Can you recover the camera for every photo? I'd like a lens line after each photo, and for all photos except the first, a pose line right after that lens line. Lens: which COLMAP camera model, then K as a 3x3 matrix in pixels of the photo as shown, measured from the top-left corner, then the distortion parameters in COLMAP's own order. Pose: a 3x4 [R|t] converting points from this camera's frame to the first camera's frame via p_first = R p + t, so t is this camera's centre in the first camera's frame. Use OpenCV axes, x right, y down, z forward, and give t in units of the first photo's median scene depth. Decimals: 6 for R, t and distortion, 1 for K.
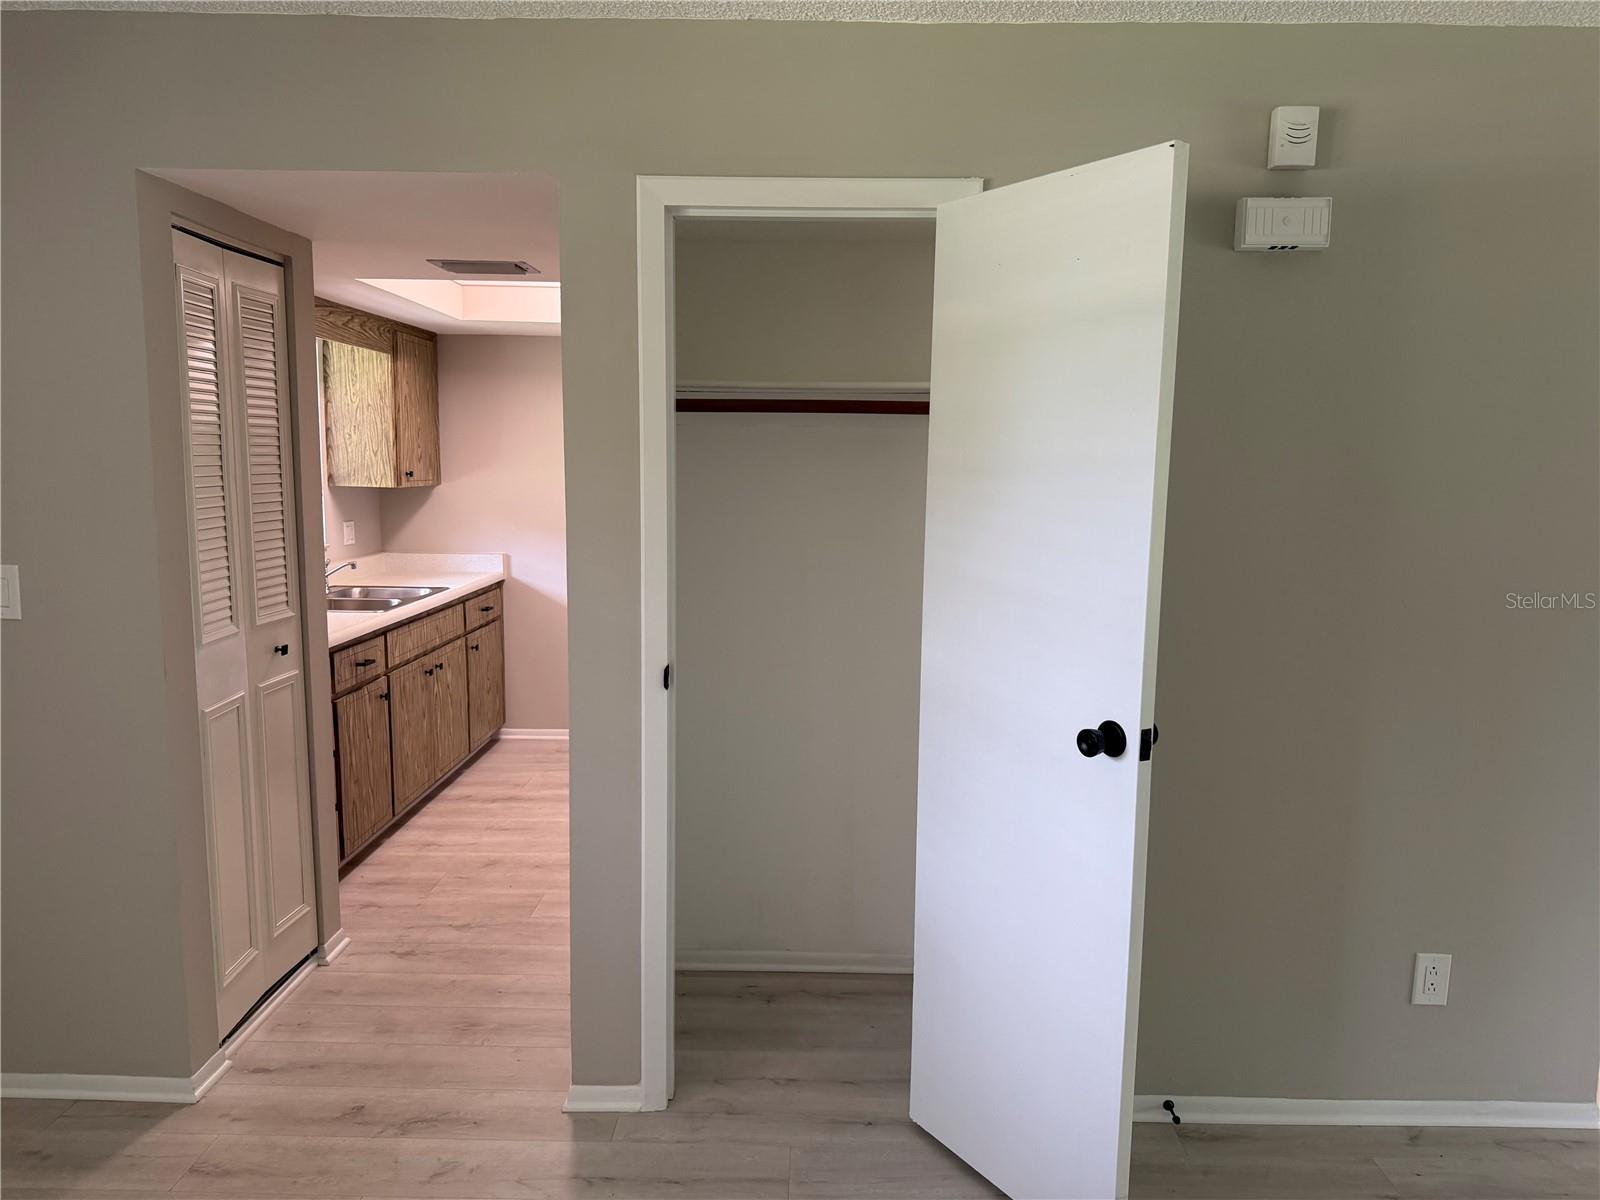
lens RADIAL K [[1131.3, 0, 802.3], [0, 1131.3, 603.2], [0, 0, 1]] dist [0.051760, -0.064897]
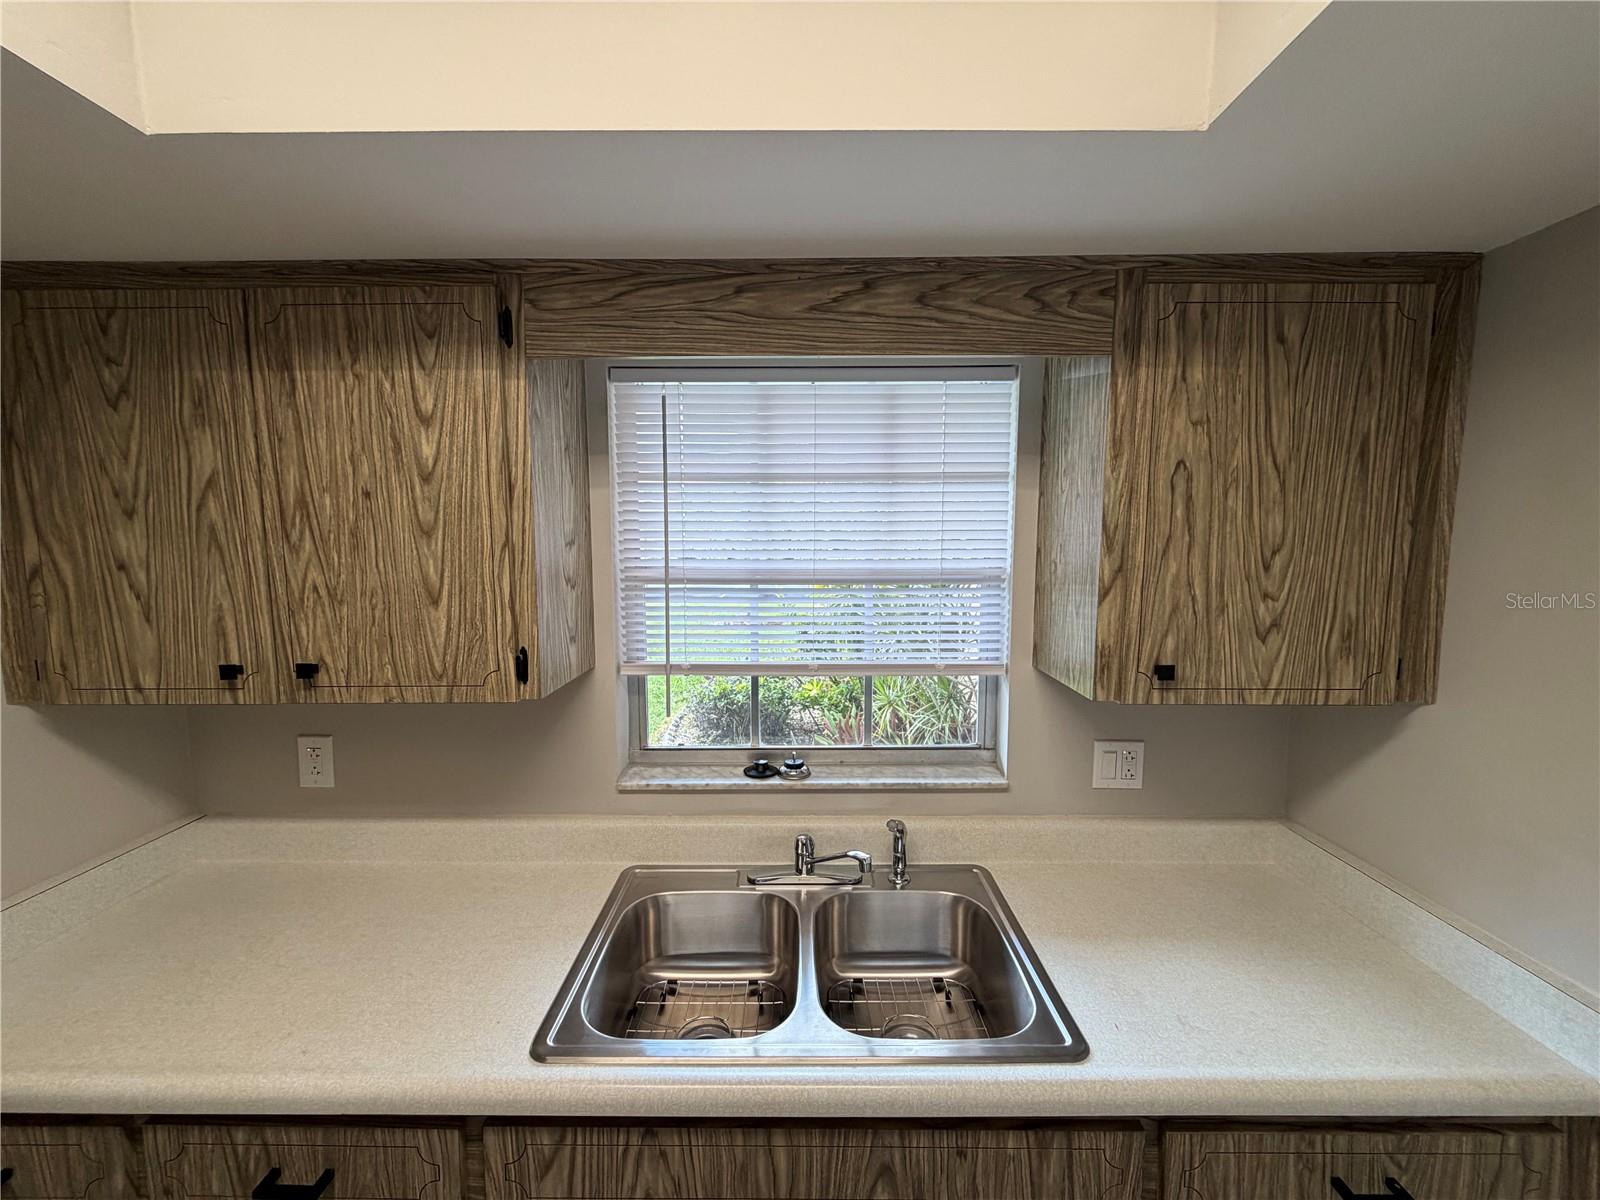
lens RADIAL K [[639.6, 0, 798.8], [0, 639.6, 600.7], [0, 0, 1]] dist [-0.007583, 0.000054]
pose [[0.012775, 0.088717, -0.995975, -0.145591], [-0.124415, 0.988457, 0.086452, -0.140992], [0.992148, 0.122810, 0.023665, 0.881444]]
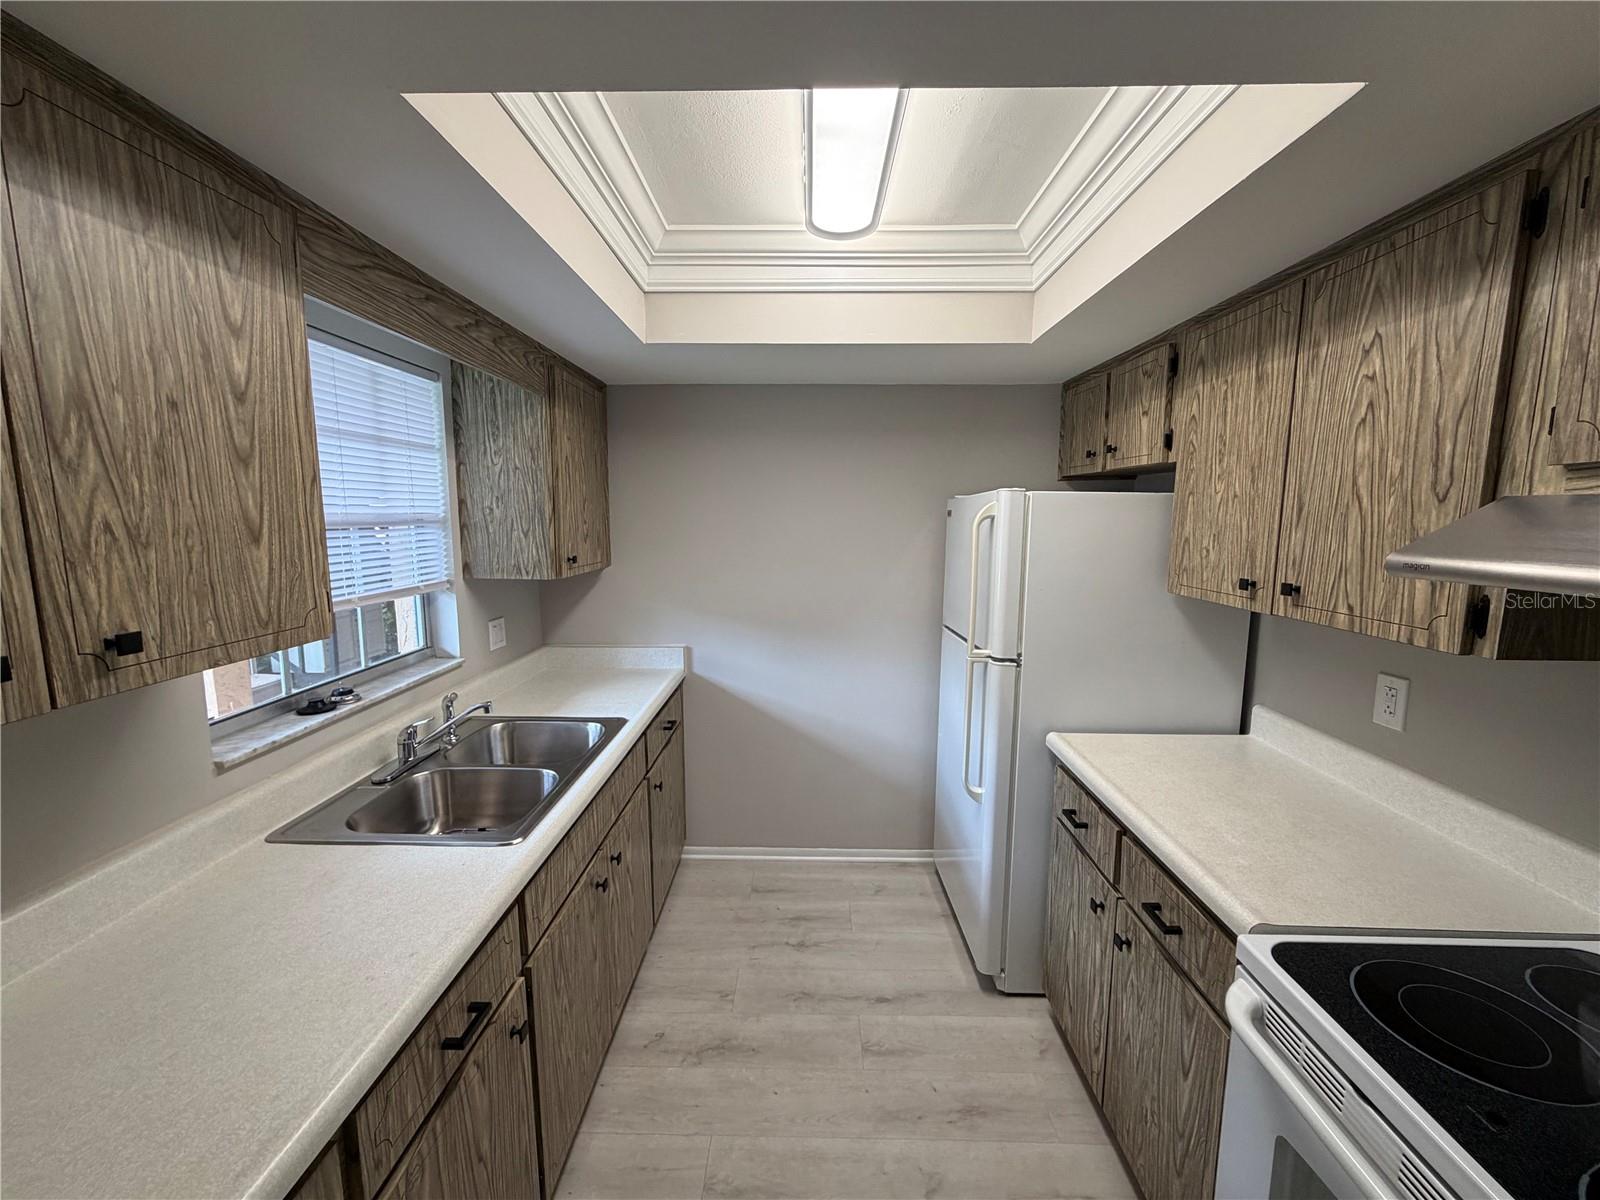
lens RADIAL K [[639.6, 0, 799.2], [0, 639.6, 600.5], [0, 0, 1]] dist [-0.007583, 0.000054]
pose [[0.999986, -0.004253, -0.003208, -0.196509], [0.004280, 0.999956, 0.008391, -0.091205], [0.003172, -0.008404, 0.999960, 0.585313]]
